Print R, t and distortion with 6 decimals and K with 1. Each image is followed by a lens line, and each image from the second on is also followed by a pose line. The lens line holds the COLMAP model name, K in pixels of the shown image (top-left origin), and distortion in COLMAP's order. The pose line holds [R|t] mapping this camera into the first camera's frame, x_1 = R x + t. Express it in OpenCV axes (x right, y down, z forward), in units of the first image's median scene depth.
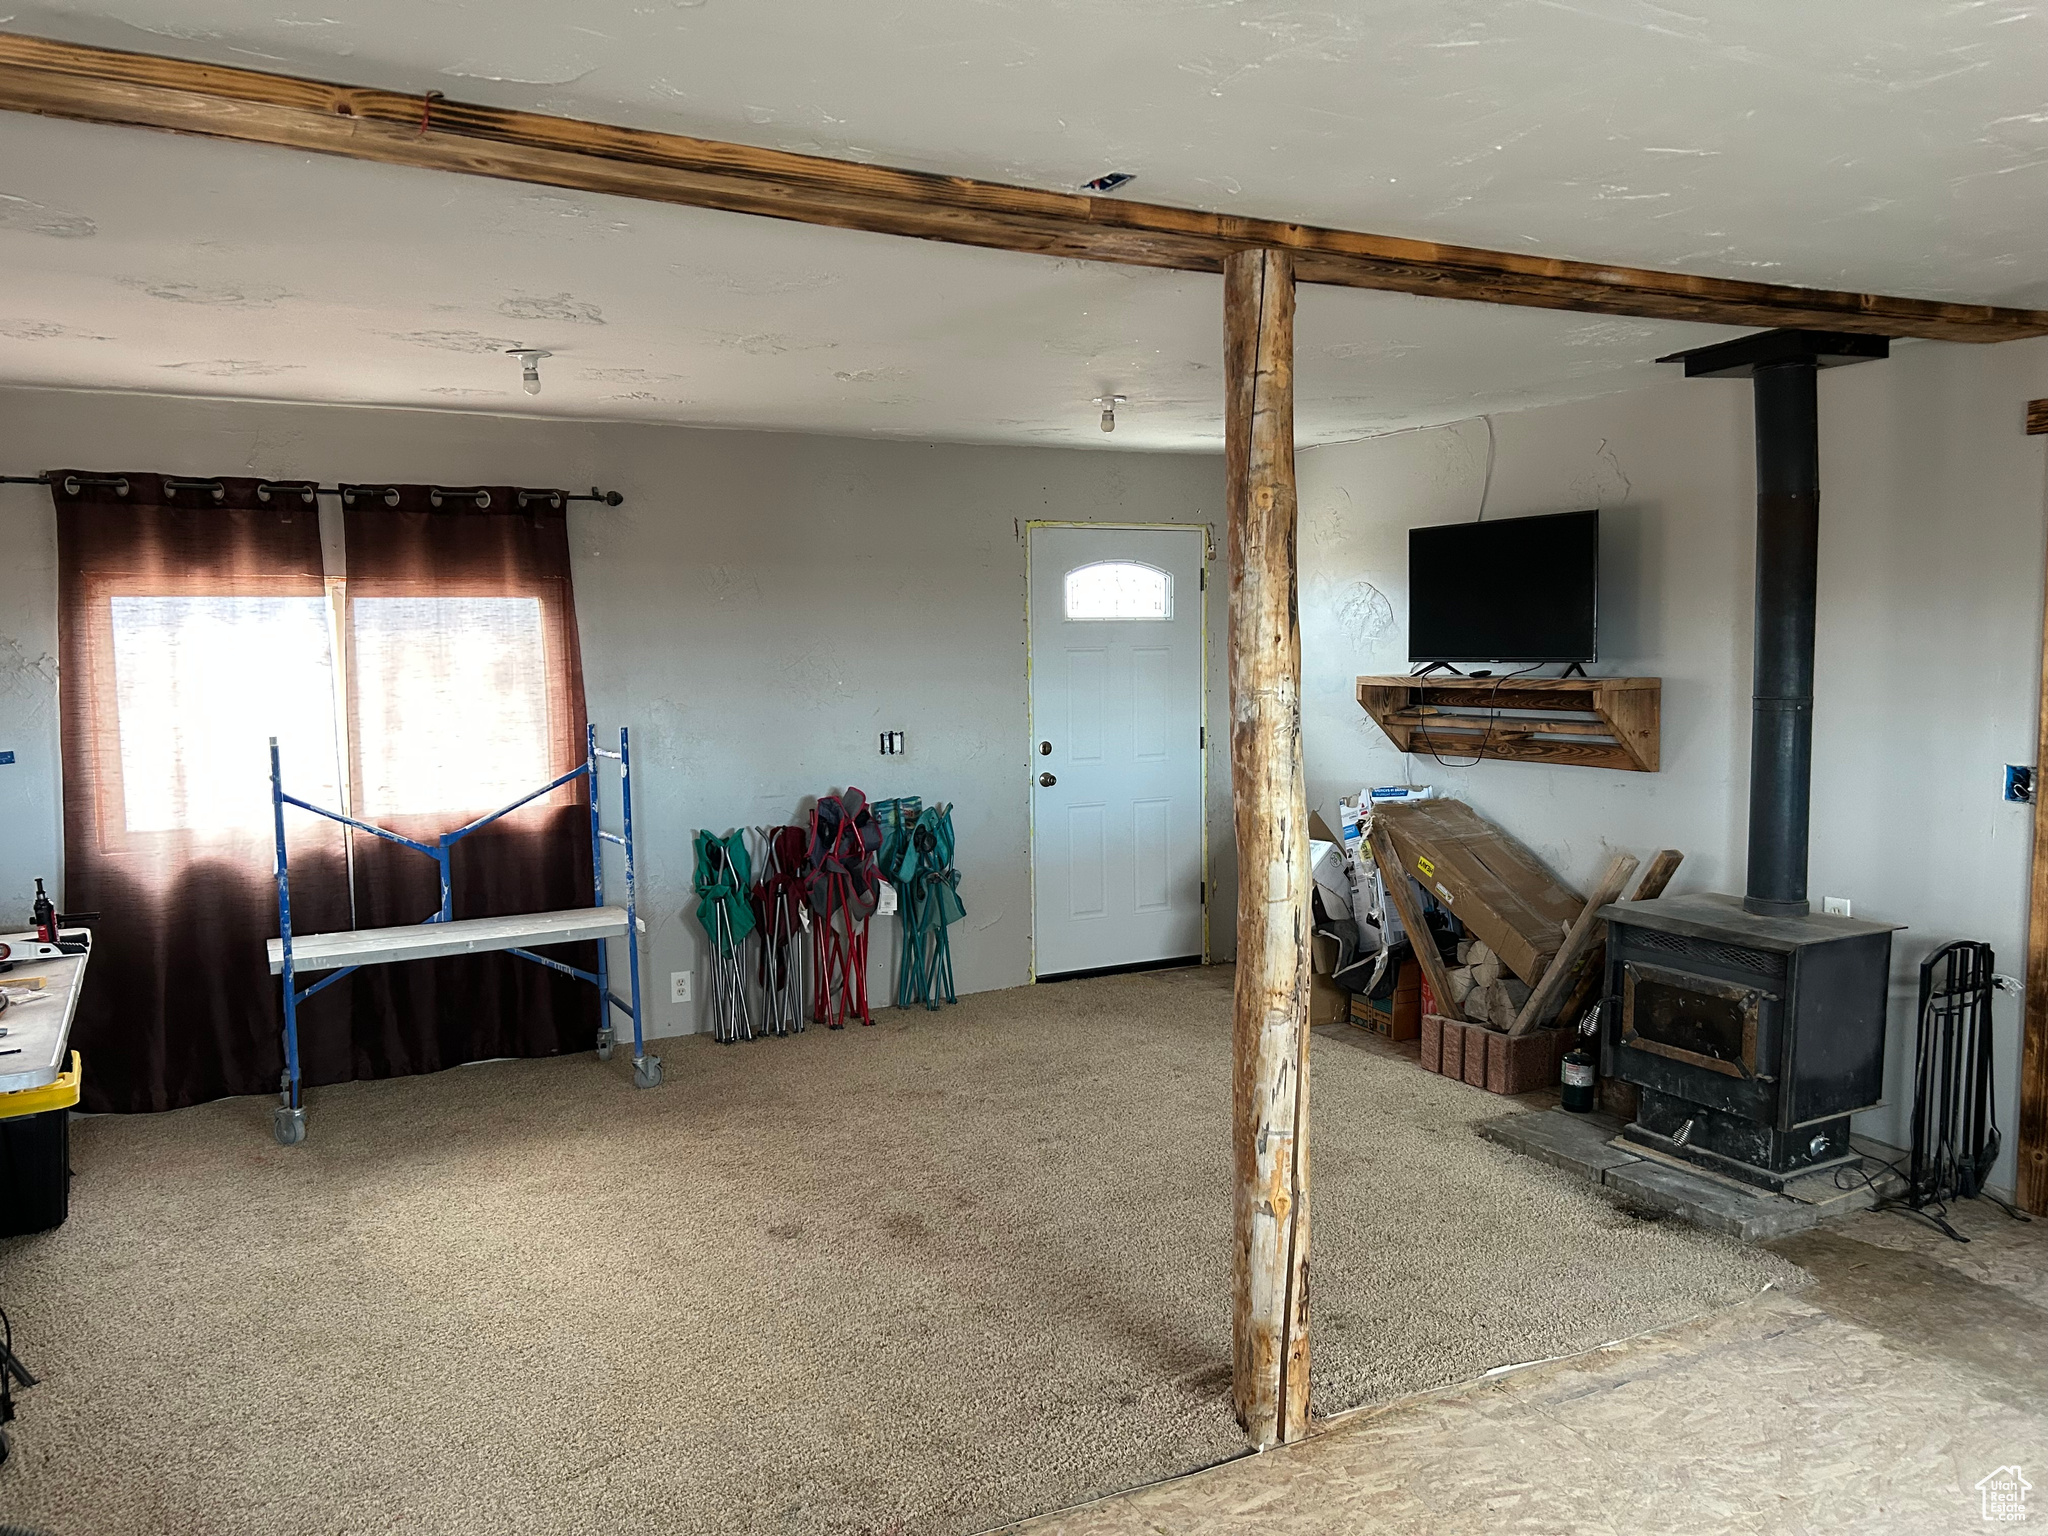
lens RADIAL K [[1533.3, 0, 1024.2], [0, 1533.3, 776.0], [0, 0, 1]] dist [0.038124, -0.022096]
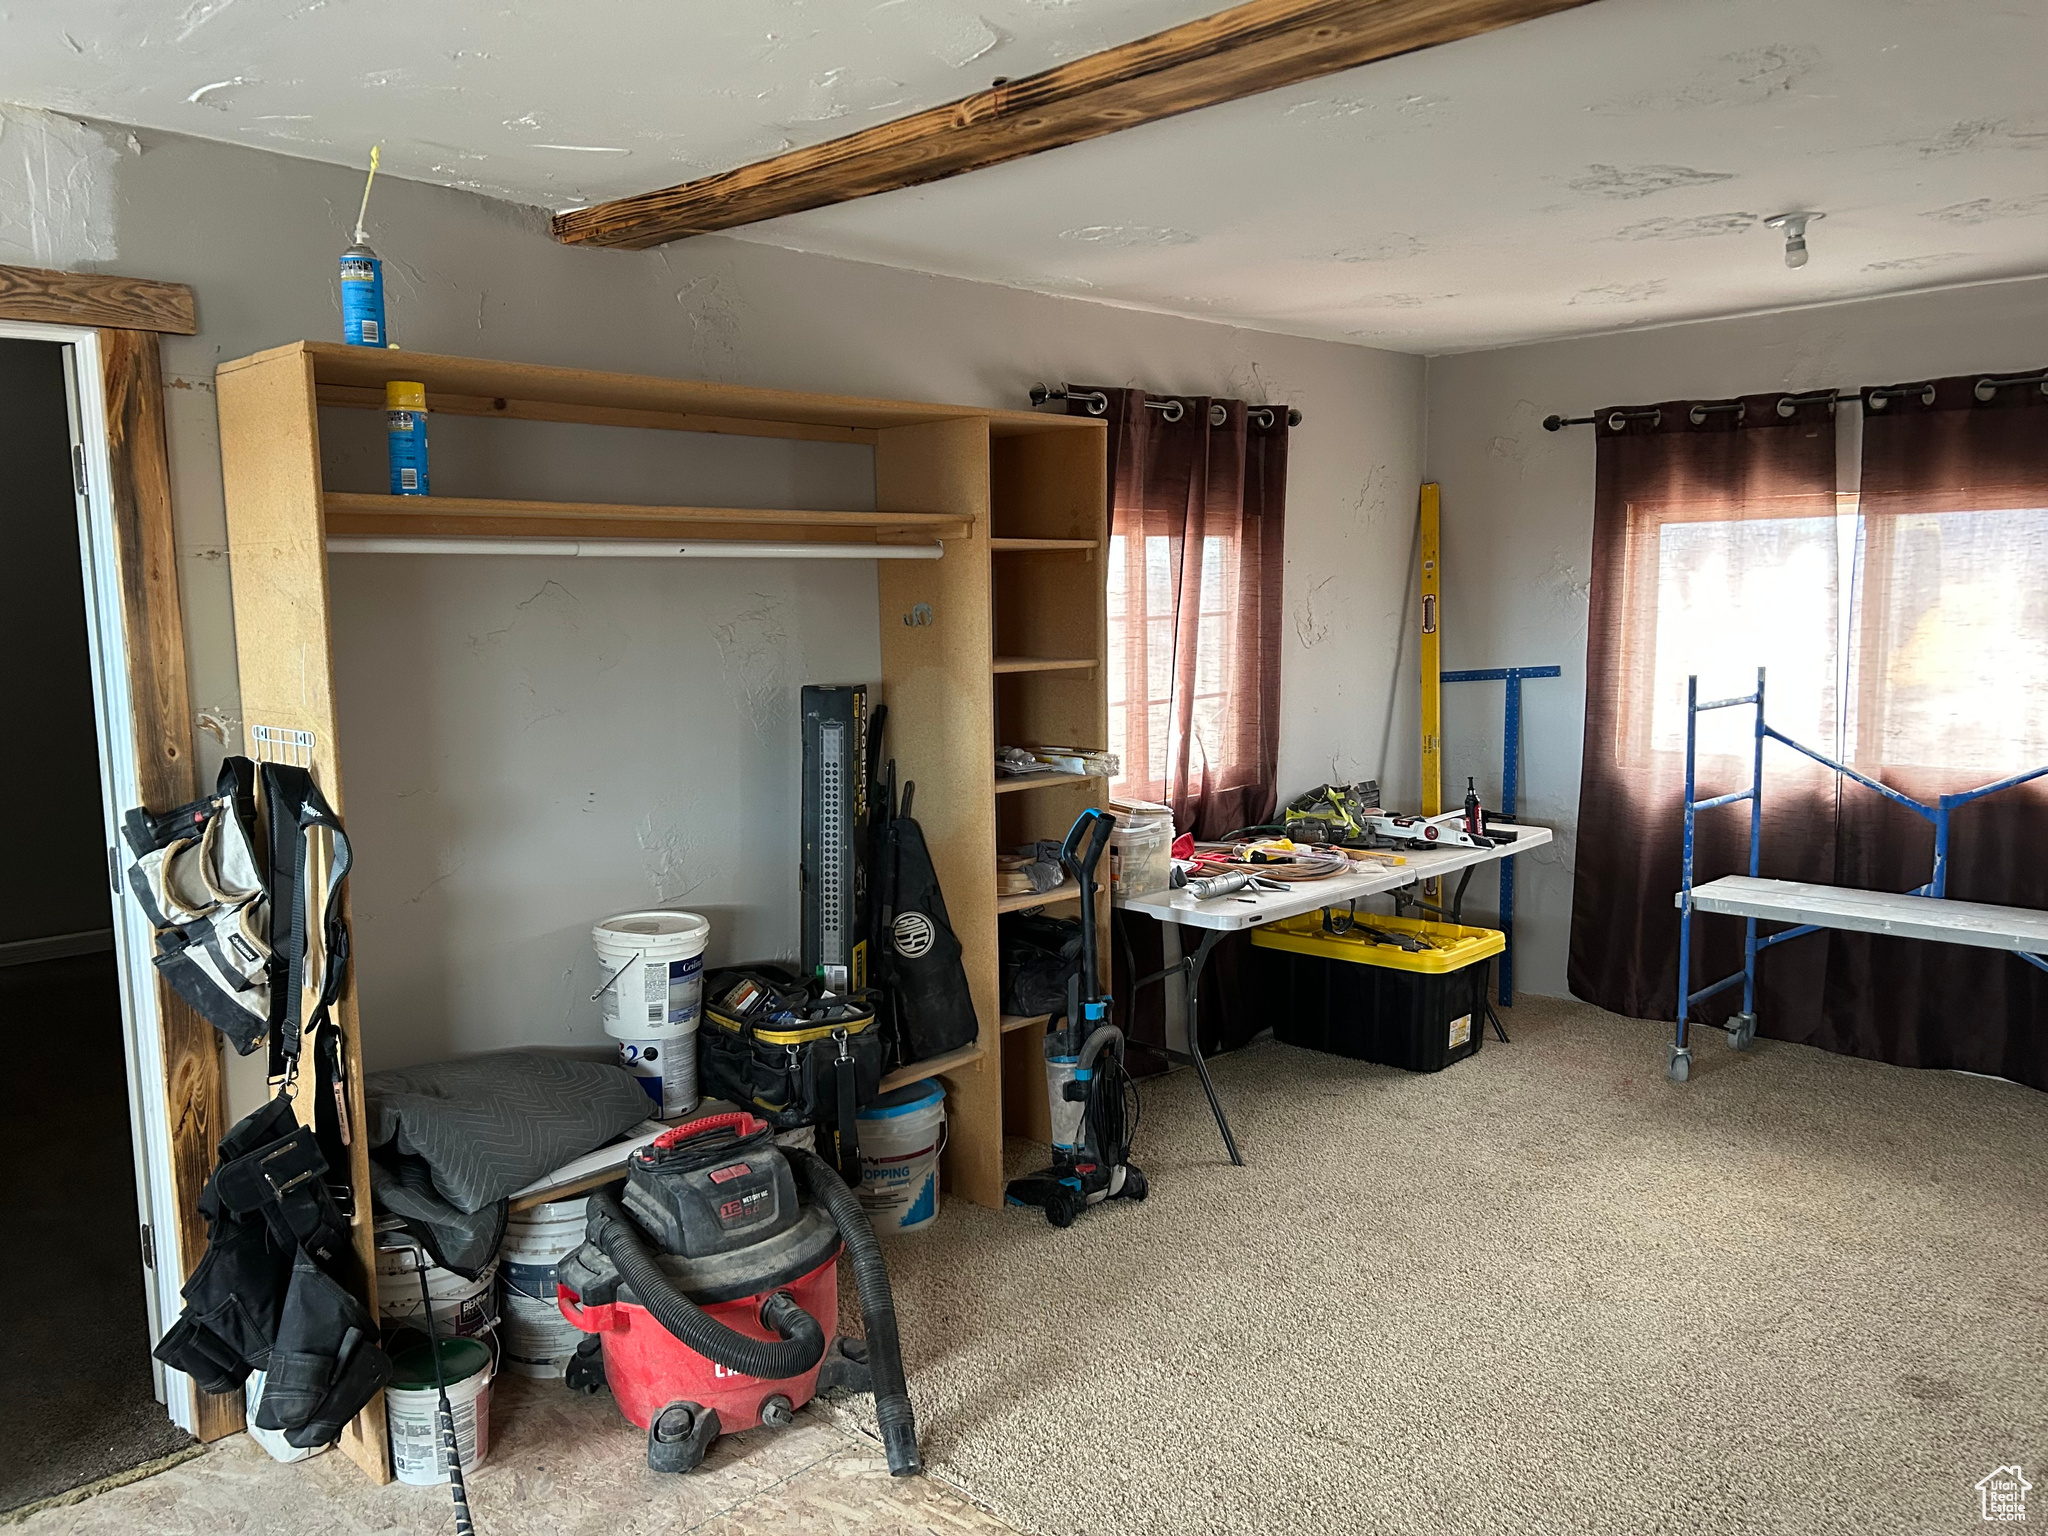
lens RADIAL K [[1533.3, 0, 1023.9], [0, 1533.3, 763.9], [0, 0, 1]] dist [0.038124, -0.022096]
pose [[0.302552, 0.119323, -0.945634, 0.287575], [-0.075358, 0.992022, 0.101066, -0.028193], [0.950149, 0.040683, 0.309130, 0.278660]]
